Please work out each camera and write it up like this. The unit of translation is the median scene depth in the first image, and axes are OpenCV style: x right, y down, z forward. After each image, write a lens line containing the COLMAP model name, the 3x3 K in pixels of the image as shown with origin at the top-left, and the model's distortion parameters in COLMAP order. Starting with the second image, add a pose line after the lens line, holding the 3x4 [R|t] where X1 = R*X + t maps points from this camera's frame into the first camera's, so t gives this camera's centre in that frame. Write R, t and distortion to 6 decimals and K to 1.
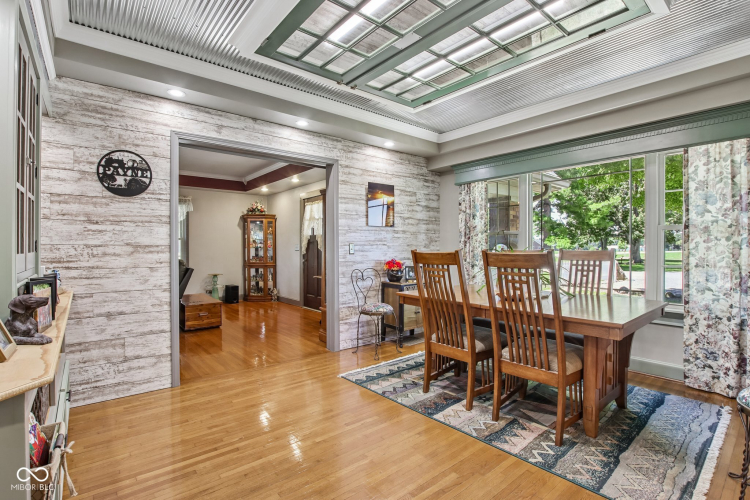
lens RADIAL K [[355.2, 0, 376.8], [0, 355.2, 250.9], [0, 0, 1]] dist [-0.033278, 0.001342]
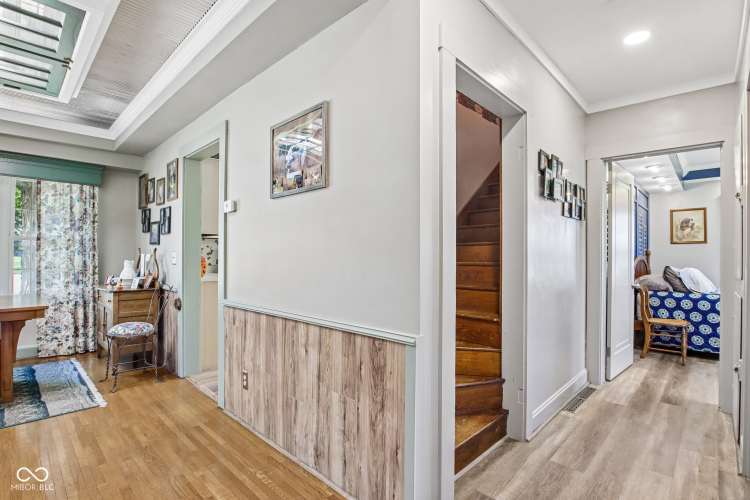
lens RADIAL K [[355.2, 0, 376.8], [0, 355.2, 250.9], [0, 0, 1]] dist [-0.033278, 0.001342]
pose [[-0.120102, 0.012970, 0.992677, -0.590214], [0.003411, 0.999914, -0.012652, -0.001860], [-0.992756, 0.001866, -0.120136, -0.143159]]
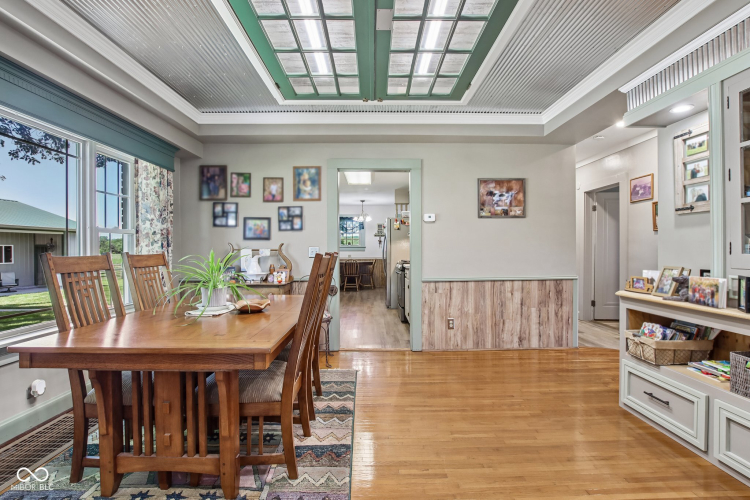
lens RADIAL K [[355.2, 0, 376.8], [0, 355.2, 250.9], [0, 0, 1]] dist [-0.033278, 0.001342]
pose [[-0.771774, 0.001640, 0.635895, -0.378482], [0.010481, 0.999894, 0.010143, -0.013016], [-0.635811, 0.014493, -0.771709, 1.378640]]
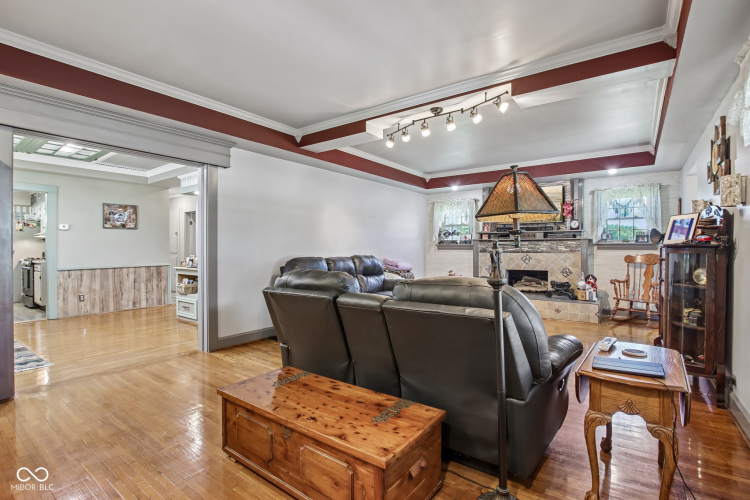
lens RADIAL K [[355.2, 0, 376.8], [0, 355.2, 250.9], [0, 0, 1]] dist [-0.033278, 0.001342]
pose [[-0.971799, 0.004401, -0.235771, -0.952438], [0.000868, 0.999886, 0.015085, -0.016625], [0.235810, 0.014455, -0.971692, 2.568772]]
